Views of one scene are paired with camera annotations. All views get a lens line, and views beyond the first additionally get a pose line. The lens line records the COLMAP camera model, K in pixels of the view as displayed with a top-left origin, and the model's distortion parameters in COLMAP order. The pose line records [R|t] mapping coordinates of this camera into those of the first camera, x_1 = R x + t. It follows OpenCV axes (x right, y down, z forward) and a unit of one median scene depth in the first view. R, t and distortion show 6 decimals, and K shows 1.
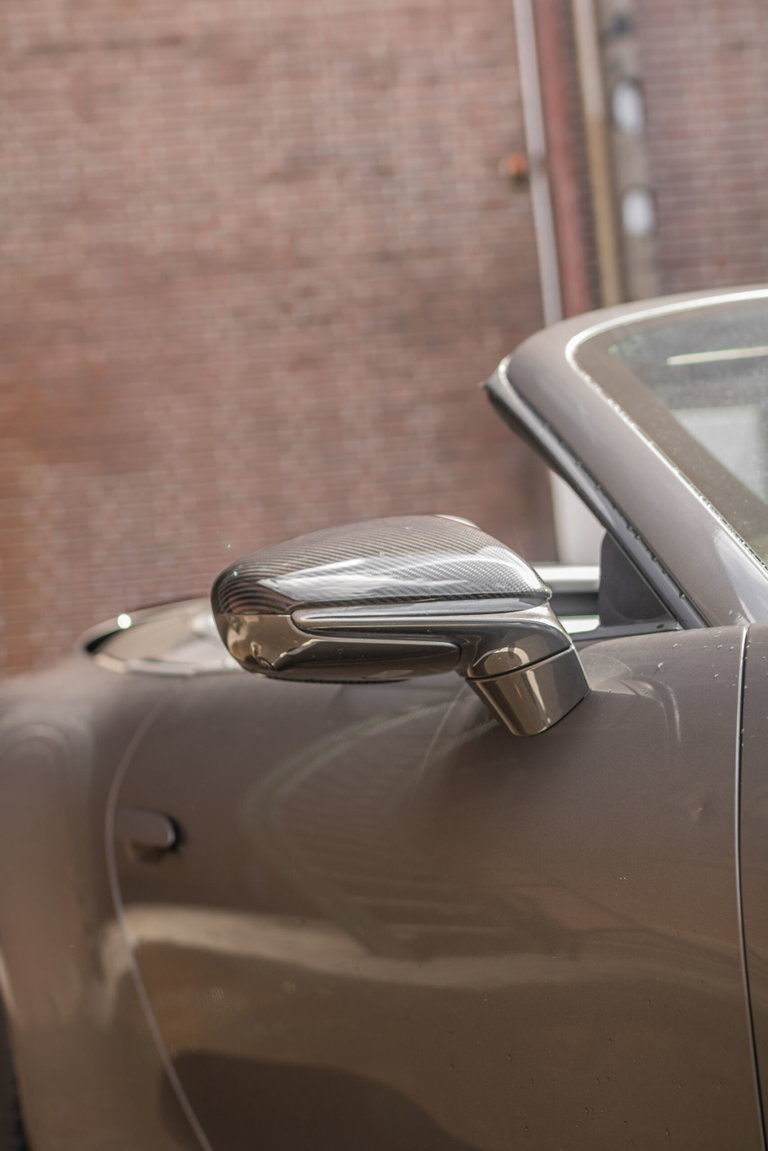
lens RADIAL K [[1823.0, 0, 384.0], [0, 1823.0, 575.5], [0, 0, 1]] dist [-0.010404, 0.000800]
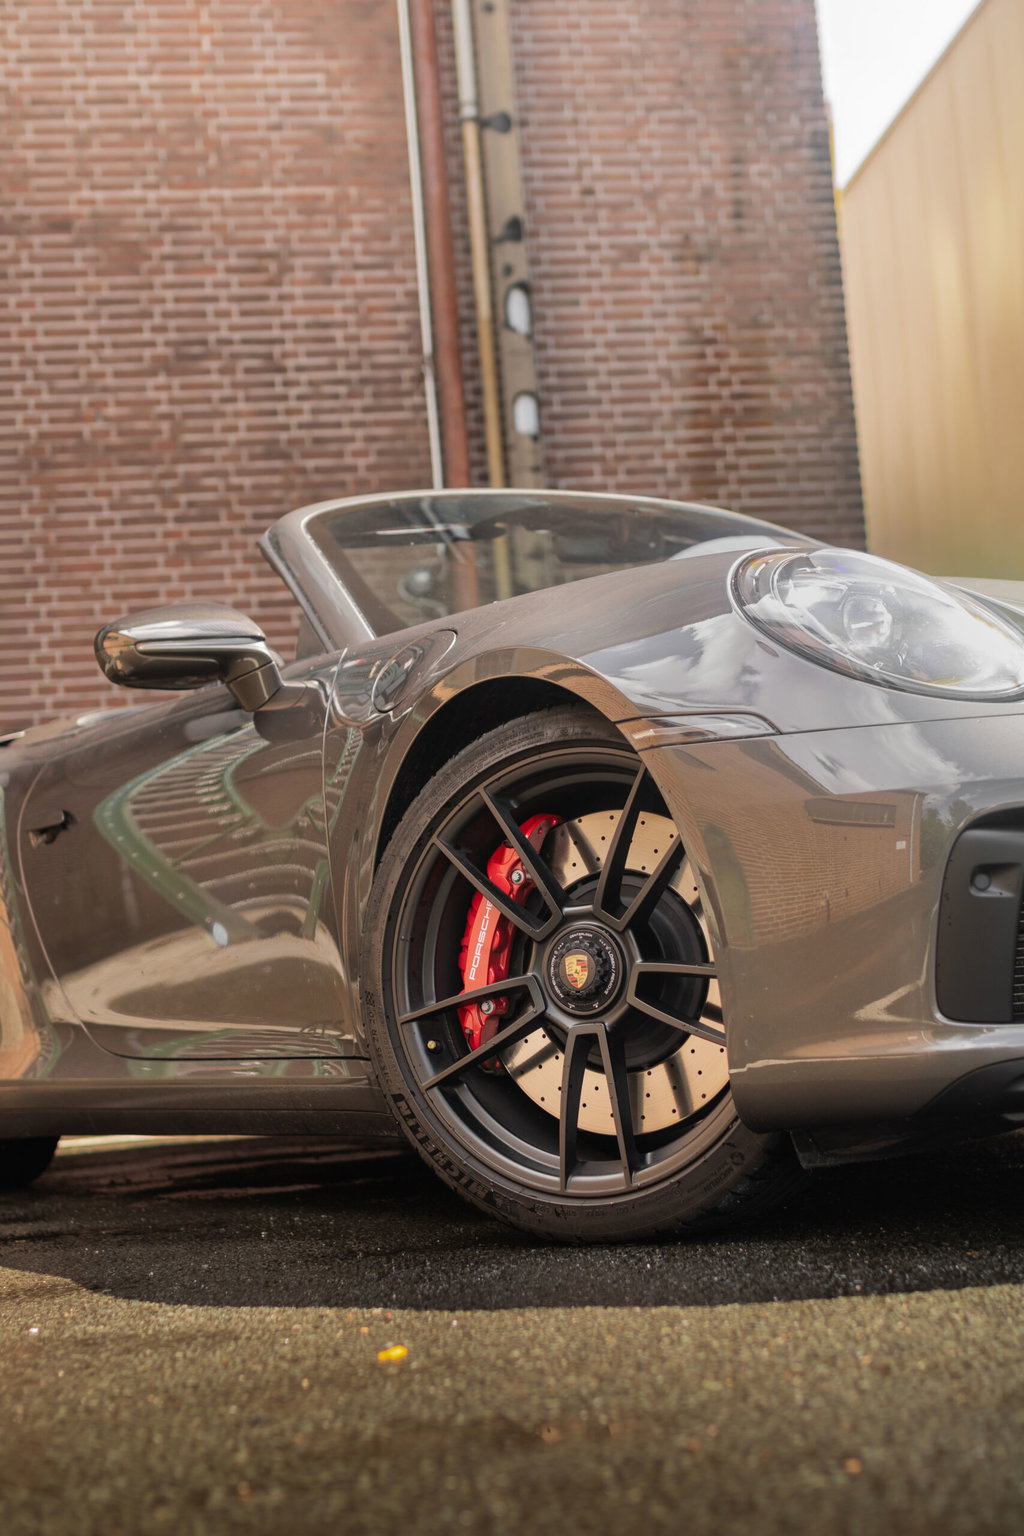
lens RADIAL K [[2432.8, 0, 512.0], [0, 2432.8, 768.0], [0, 0, 1]] dist [-0.010404, 0.000800]
pose [[0.996287, 0.025814, 0.082130, 0.027122], [-0.022510, 0.998909, -0.040909, 0.047945], [-0.083096, 0.038909, 0.995782, -0.317703]]
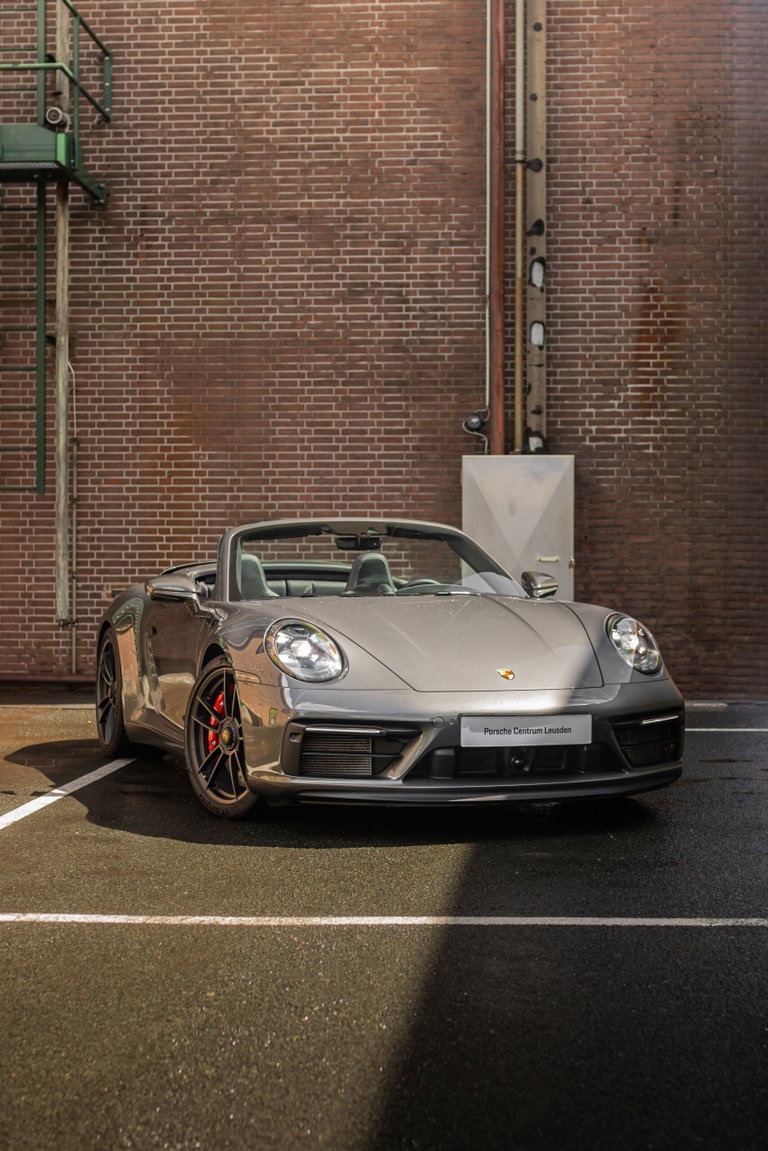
lens RADIAL K [[1981.6, 0, 384.0], [0, 1981.6, 575.5], [0, 0, 1]] dist [-0.021812, -0.032750]
pose [[0.982624, 0.095887, -0.158923, 0.322669], [-0.082853, 0.992781, 0.086722, -0.120709], [0.166092, -0.072048, 0.983475, -0.945458]]
